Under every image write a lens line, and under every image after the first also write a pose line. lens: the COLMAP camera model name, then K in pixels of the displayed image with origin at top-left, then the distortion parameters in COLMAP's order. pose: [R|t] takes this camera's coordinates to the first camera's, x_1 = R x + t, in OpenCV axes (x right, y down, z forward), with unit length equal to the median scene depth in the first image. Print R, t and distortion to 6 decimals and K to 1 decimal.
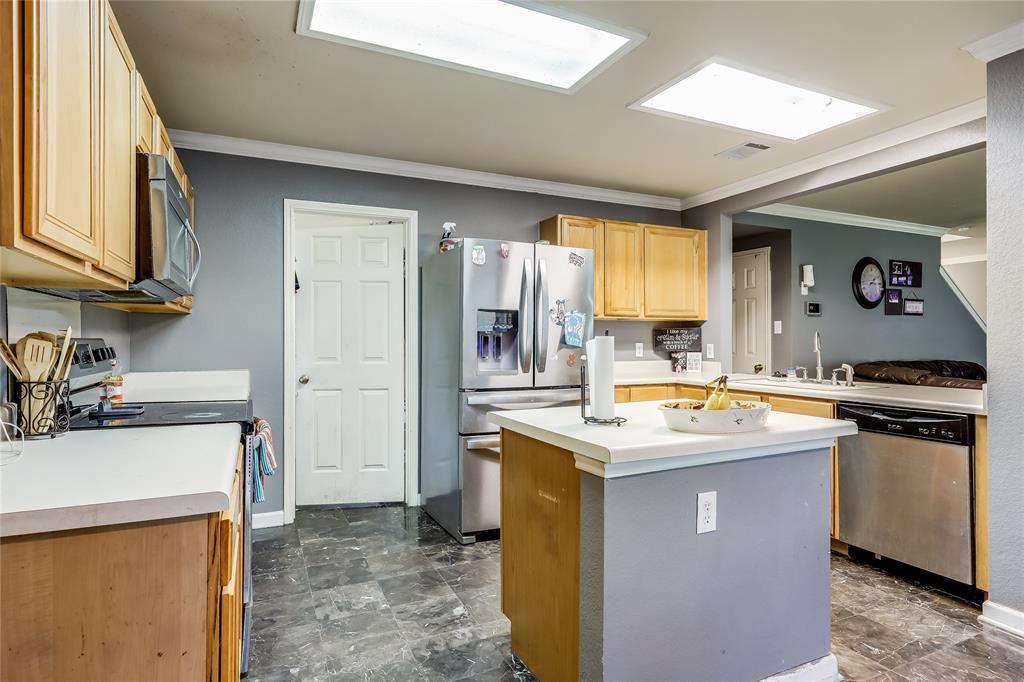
lens RADIAL K [[529.6, 0, 494.2], [0, 529.6, 332.7], [0, 0, 1]] dist [0.000471, 0.001411]
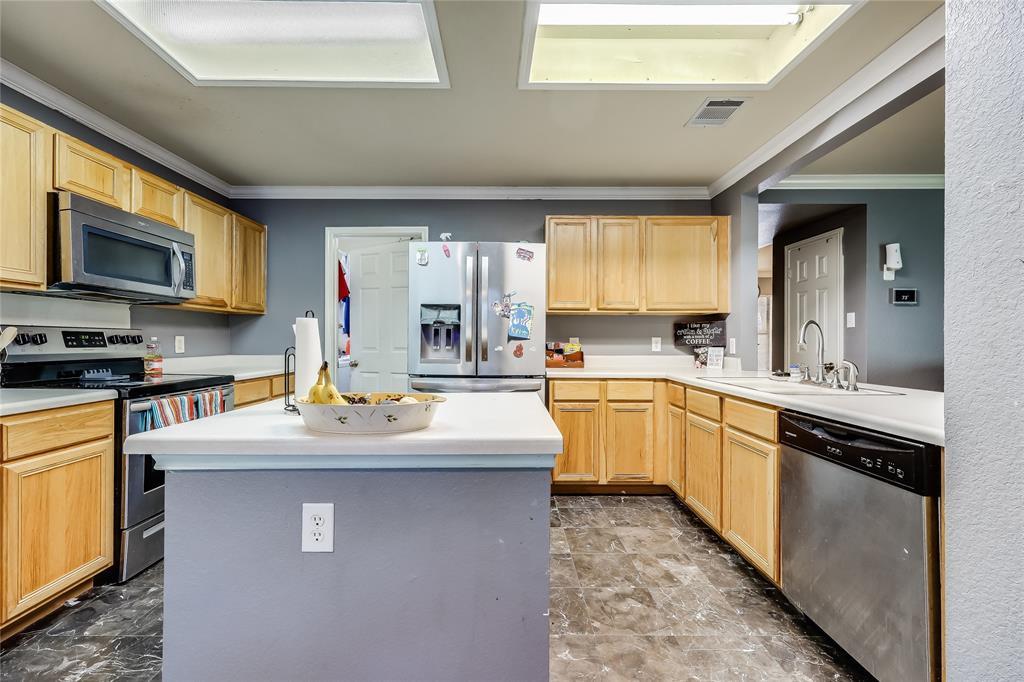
lens RADIAL K [[403.6, 0, 502.9], [0, 403.6, 336.8], [0, 0, 1]] dist [0.007825, -0.000273]
pose [[0.914113, 0.000082, -0.405458, 0.357535], [0.001720, 0.999990, 0.004080, 0.016264], [0.405455, -0.004427, 0.914104, 0.212275]]
